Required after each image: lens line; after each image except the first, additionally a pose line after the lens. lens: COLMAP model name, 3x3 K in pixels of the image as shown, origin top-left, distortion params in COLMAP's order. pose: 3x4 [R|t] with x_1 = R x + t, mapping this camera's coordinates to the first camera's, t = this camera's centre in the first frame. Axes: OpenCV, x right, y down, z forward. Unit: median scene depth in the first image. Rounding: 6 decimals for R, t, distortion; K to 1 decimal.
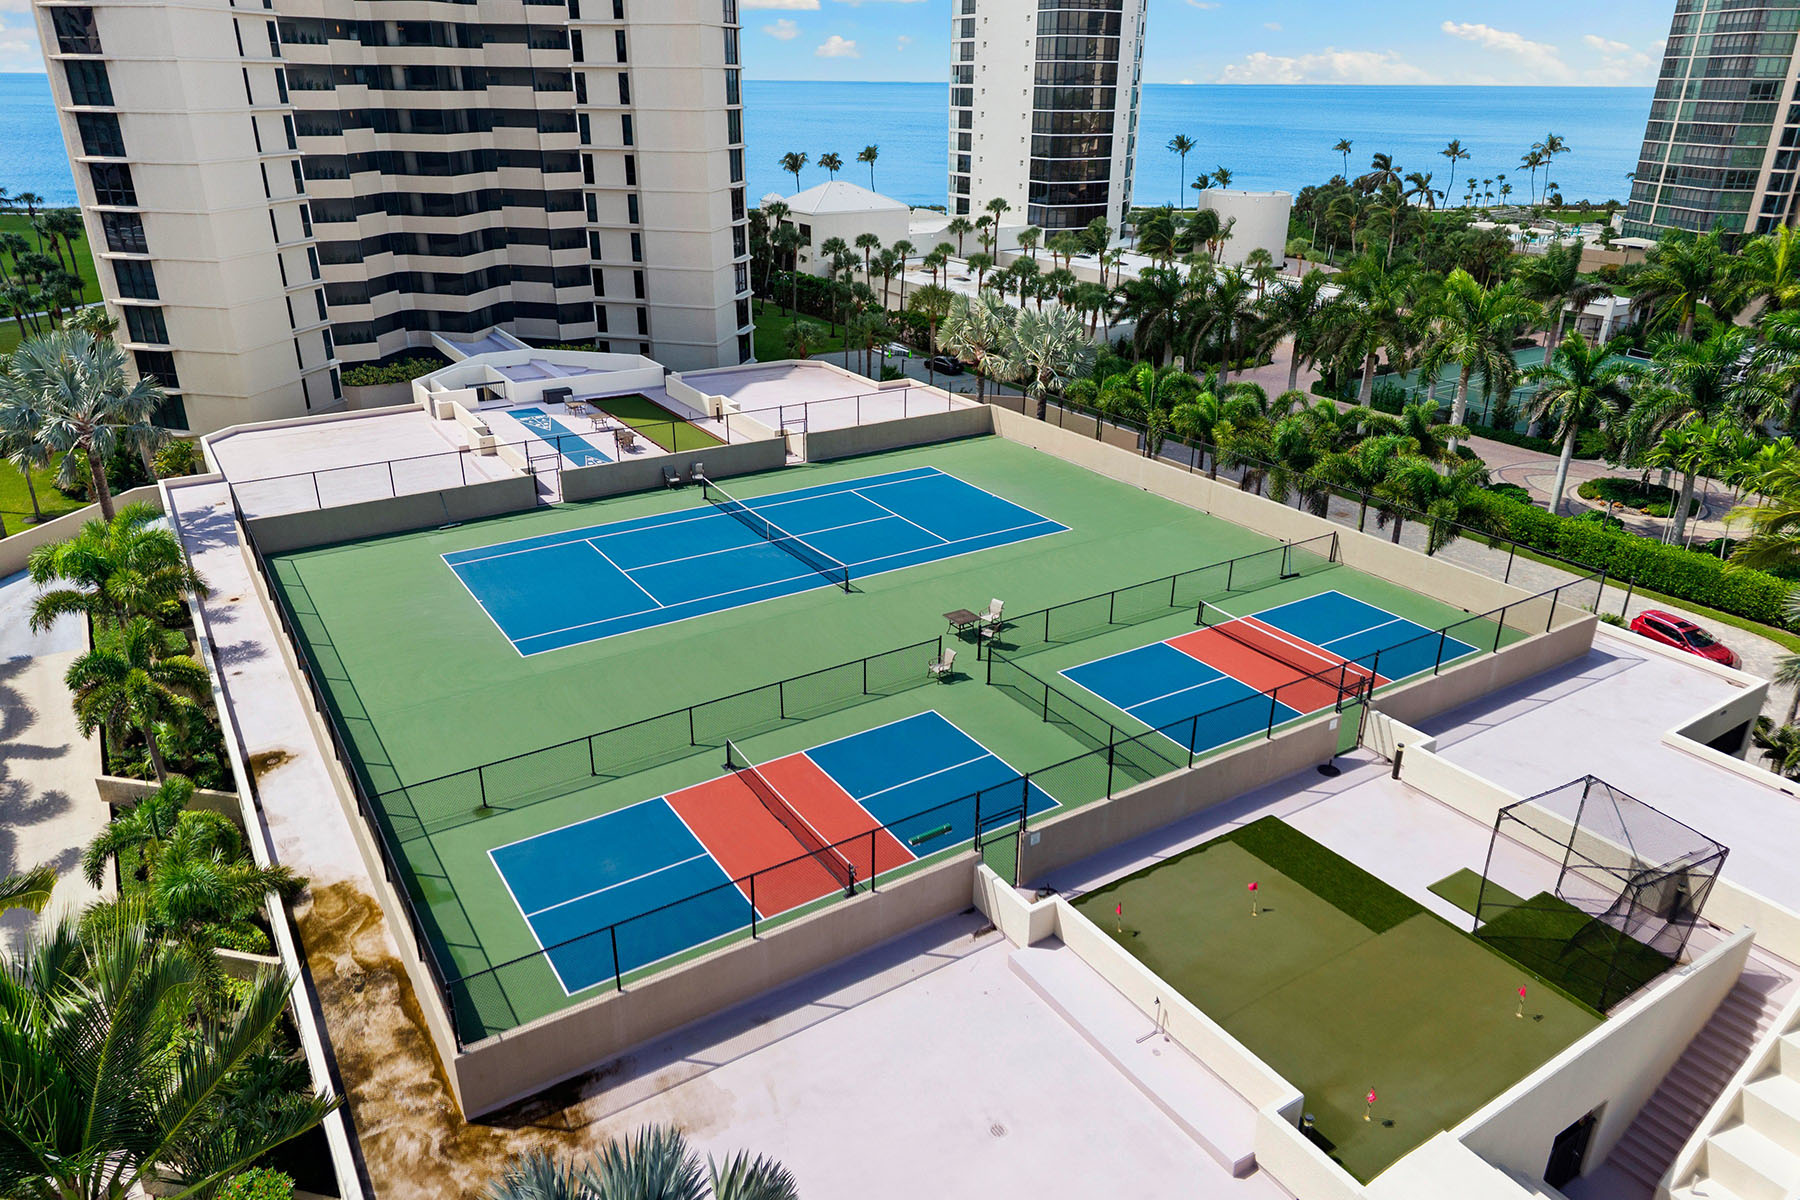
lens RADIAL K [[1193.1, 0, 892.1], [0, 1193.1, 597.9], [0, 0, 1]] dist [0.045152, -0.030248]
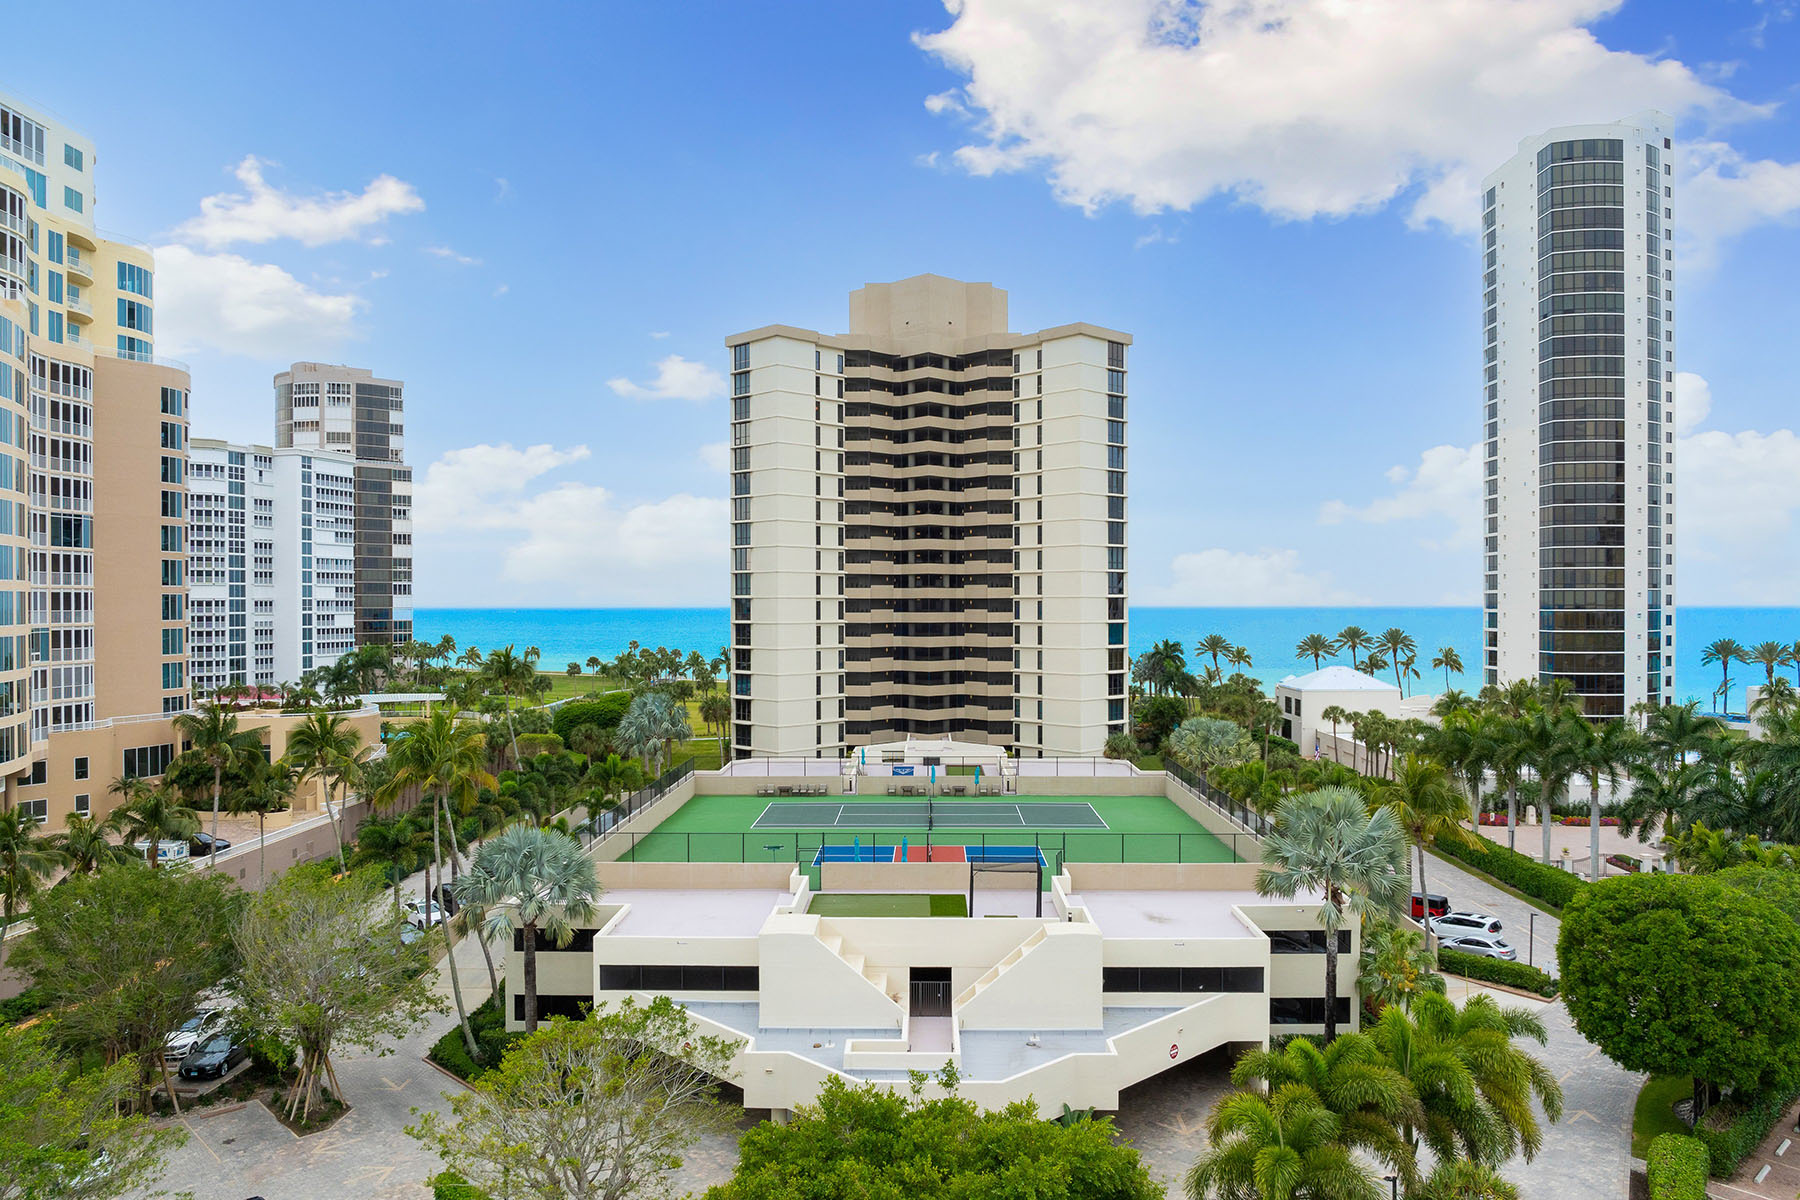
lens RADIAL K [[1270.0, 0, 905.4], [0, 1270.0, 620.1], [0, 0, 1]] dist [-0.032620, 0.001528]
pose [[0.832827, -0.000804, -0.553532, 0.609928], [-0.213899, 0.921852, -0.323165, 0.203173], [0.510535, 0.387540, 0.767572, -0.354774]]
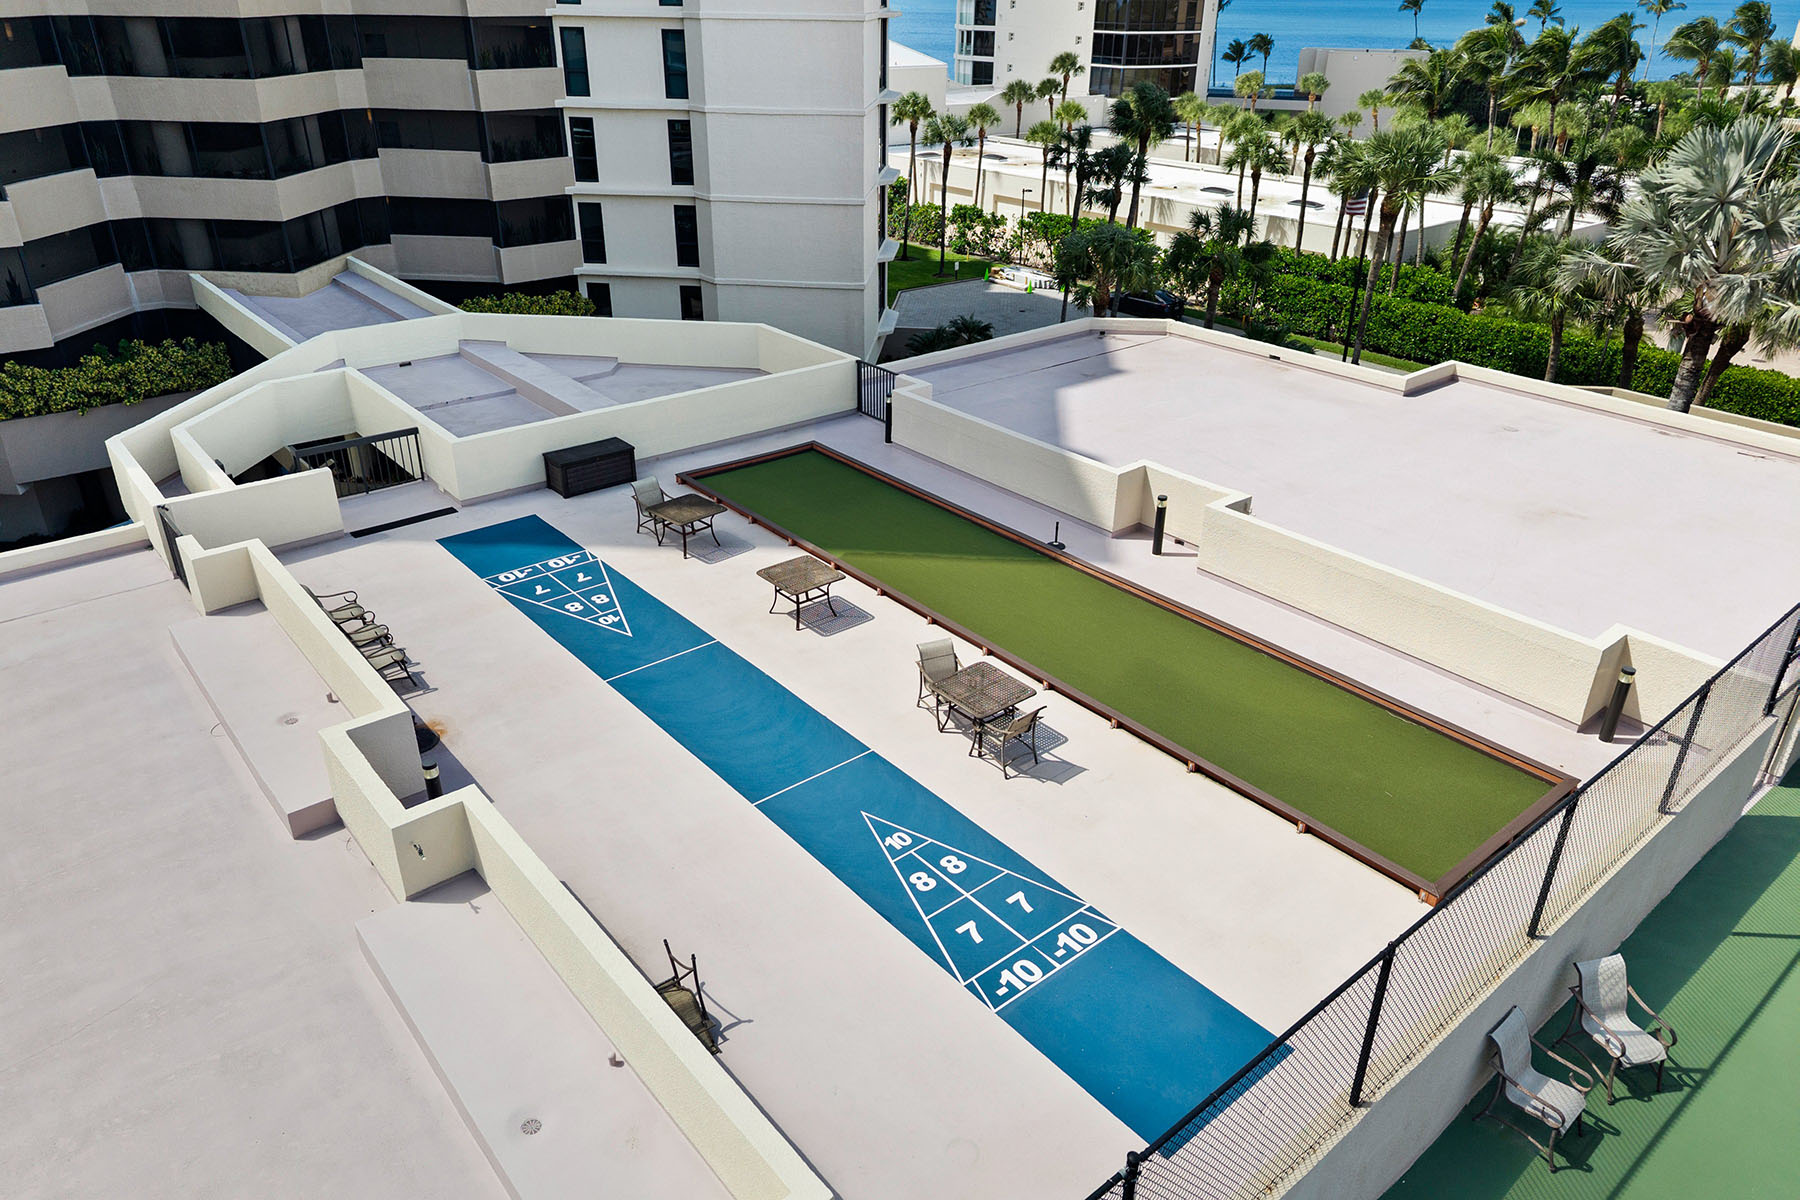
lens RADIAL K [[1193.1, 0, 892.1], [0, 1193.1, 597.9], [0, 0, 1]] dist [0.045152, -0.030248]
pose [[0.992272, -0.054386, 0.111531, -0.236419], [0.047334, 0.996767, 0.064929, -0.150649], [-0.114701, -0.059148, 0.991638, 0.666340]]
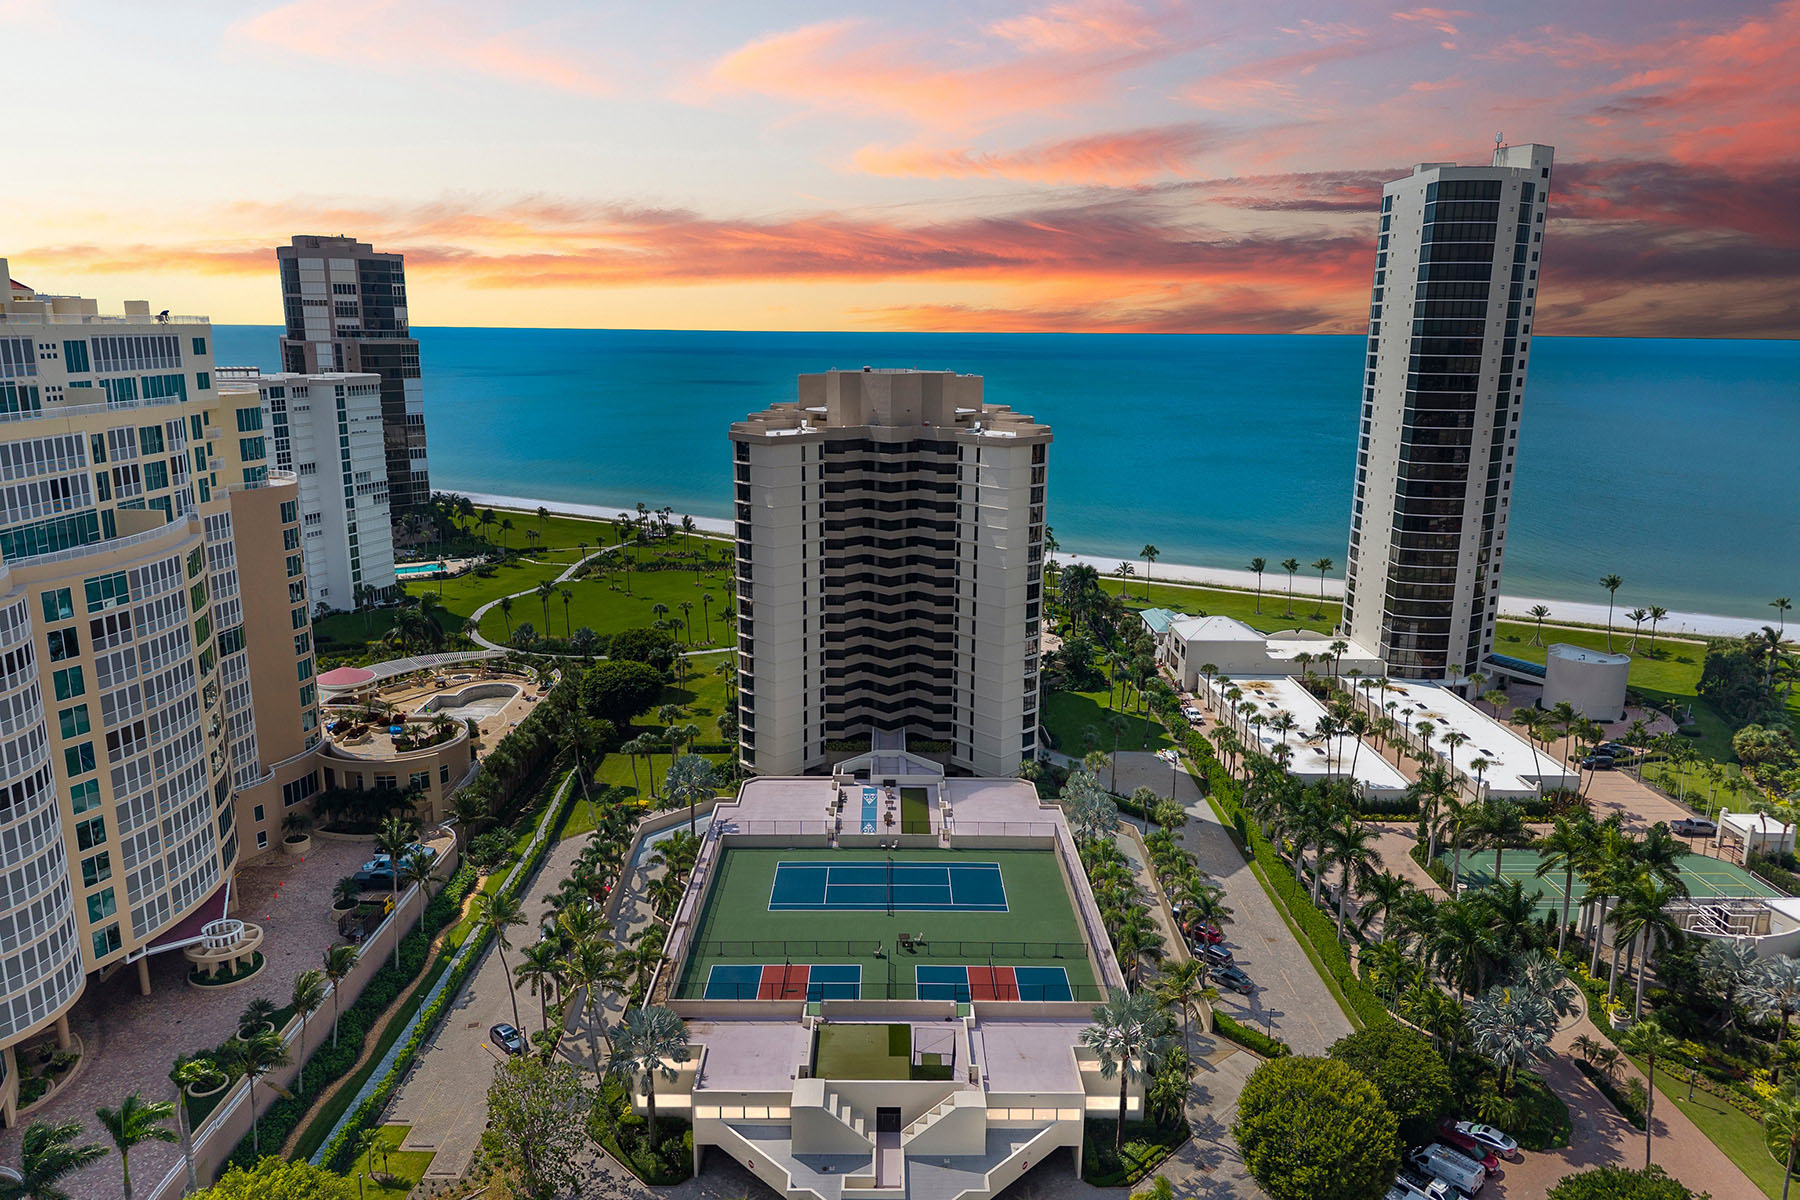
lens RADIAL K [[1193.1, 0, 892.1], [0, 1193.1, 597.9], [0, 0, 1]] dist [0.045152, -0.030248]
pose [[0.844706, 0.119720, -0.521669, 0.795730], [-0.216597, 0.967750, -0.128628, -0.217144], [0.489446, 0.221645, 0.843396, -0.862145]]
